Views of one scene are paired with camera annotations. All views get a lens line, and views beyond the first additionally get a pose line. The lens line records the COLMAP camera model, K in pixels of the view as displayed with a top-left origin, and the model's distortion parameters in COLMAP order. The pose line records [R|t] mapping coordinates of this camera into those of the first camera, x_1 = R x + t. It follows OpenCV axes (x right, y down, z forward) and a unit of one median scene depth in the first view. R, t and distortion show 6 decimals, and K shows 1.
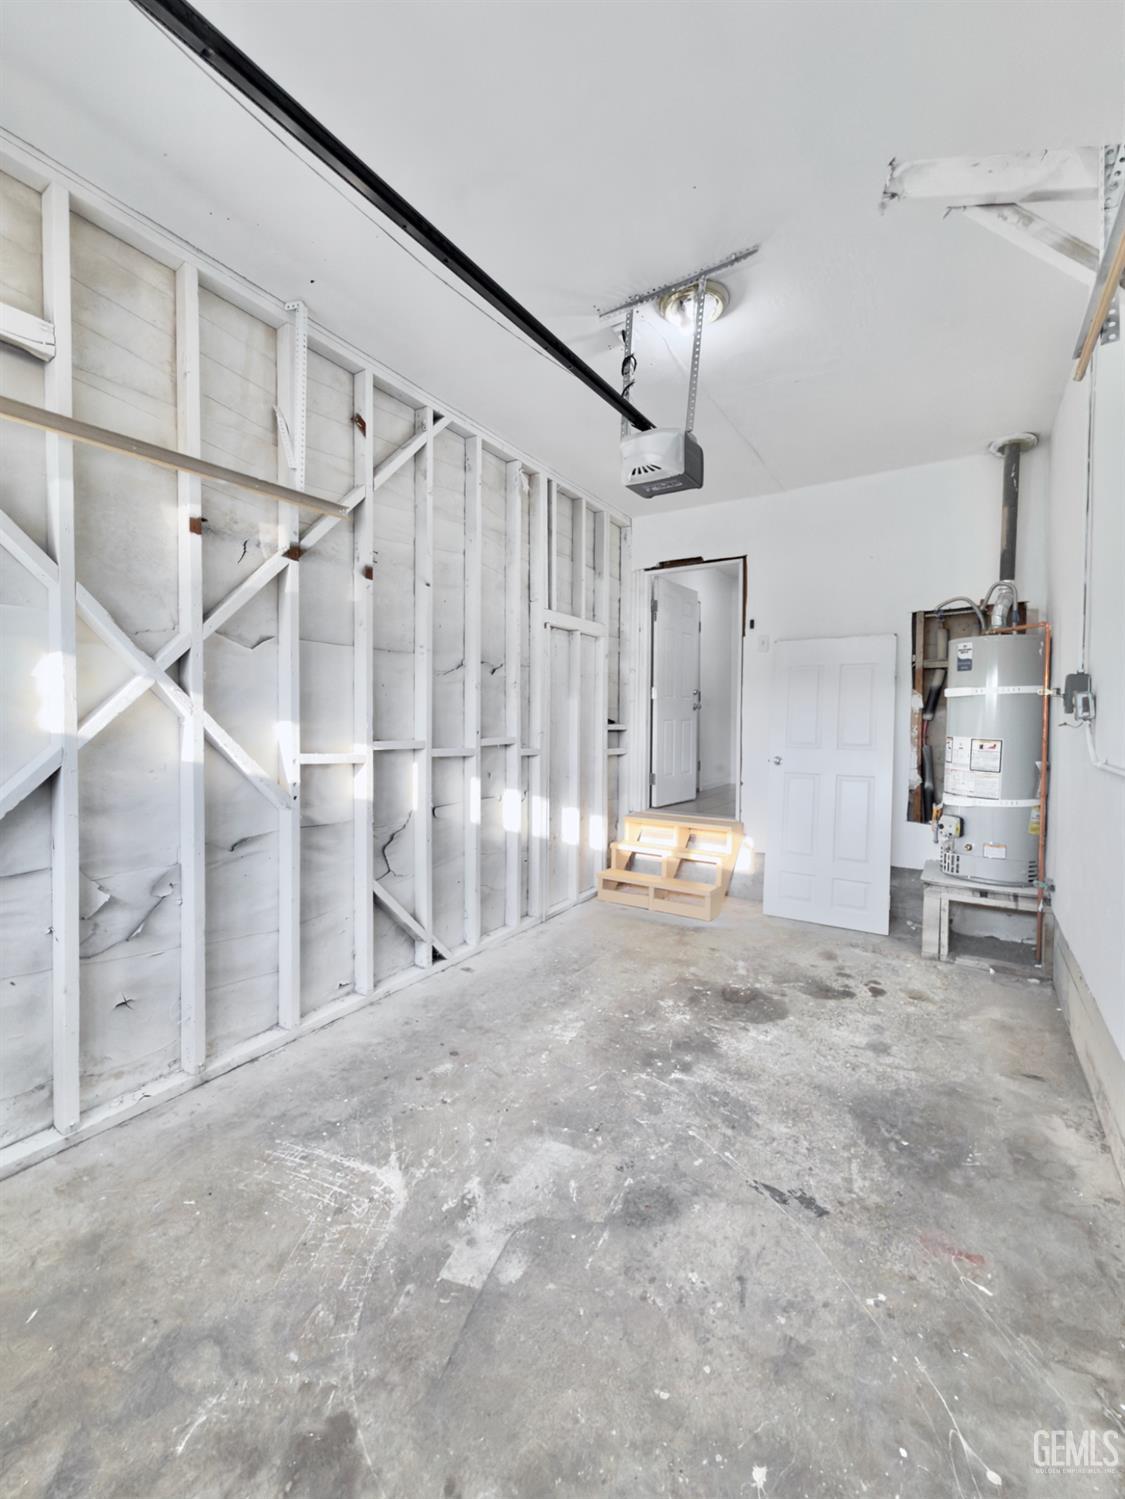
lens RADIAL K [[612.0, 0, 563.8], [0, 612.0, 740.3], [0, 0, 1]] dist [0.001512, 0.000215]
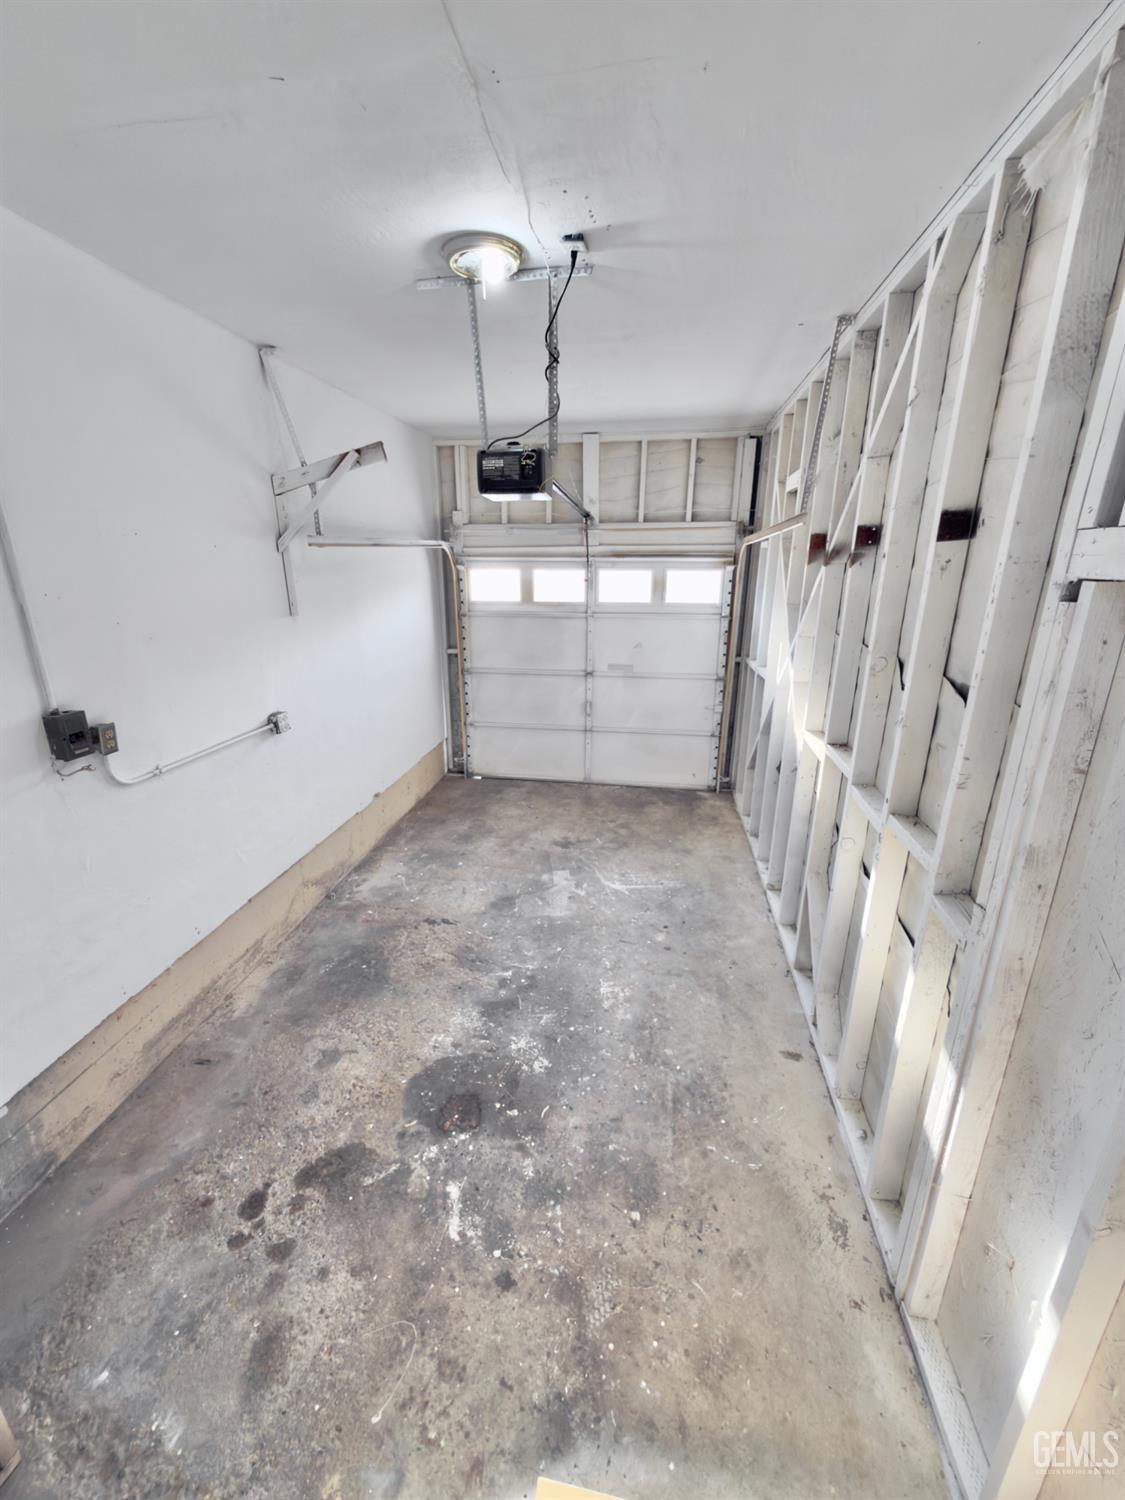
lens RADIAL K [[612.4, 0, 559.9], [0, 612.4, 751.9], [0, 0, 1]] dist [0.001512, 0.000215]
pose [[-0.915006, 0.112557, -0.387420, 0.474816], [-0.024156, 0.943286, 0.331102, -0.314683], [0.402716, 0.312319, -0.860393, 1.783083]]
